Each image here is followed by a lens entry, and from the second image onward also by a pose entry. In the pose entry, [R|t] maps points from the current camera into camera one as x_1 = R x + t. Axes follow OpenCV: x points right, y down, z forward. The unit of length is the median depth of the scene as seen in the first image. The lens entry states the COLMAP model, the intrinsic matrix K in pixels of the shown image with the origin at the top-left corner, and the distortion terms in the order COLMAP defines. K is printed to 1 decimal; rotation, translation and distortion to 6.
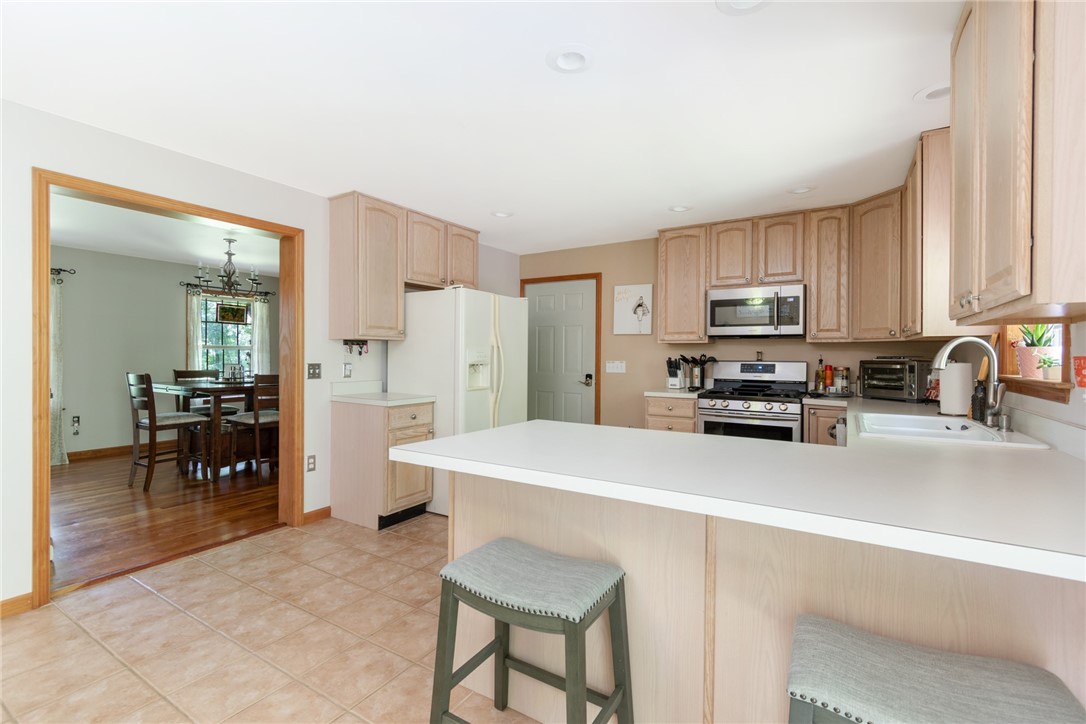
lens RADIAL K [[484.4, 0, 543.5], [0, 484.4, 358.6], [0, 0, 1]] dist [0.002273, 0.000546]
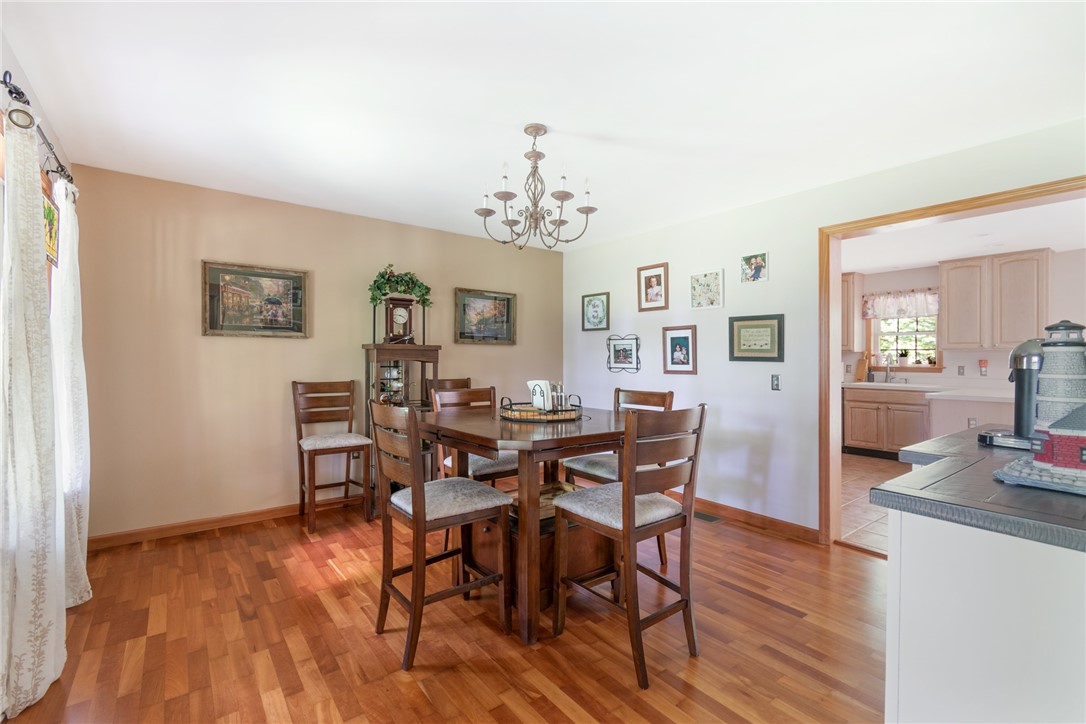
lens RADIAL K [[488.7, 0, 542.8], [0, 488.7, 357.9], [0, 0, 1]] dist [0.000300, 0.000286]
pose [[0.353507, -0.006829, 0.935407, -1.425774], [0.007131, 0.999964, 0.004605, -0.024129], [-0.935405, 0.005042, 0.353543, 1.045882]]
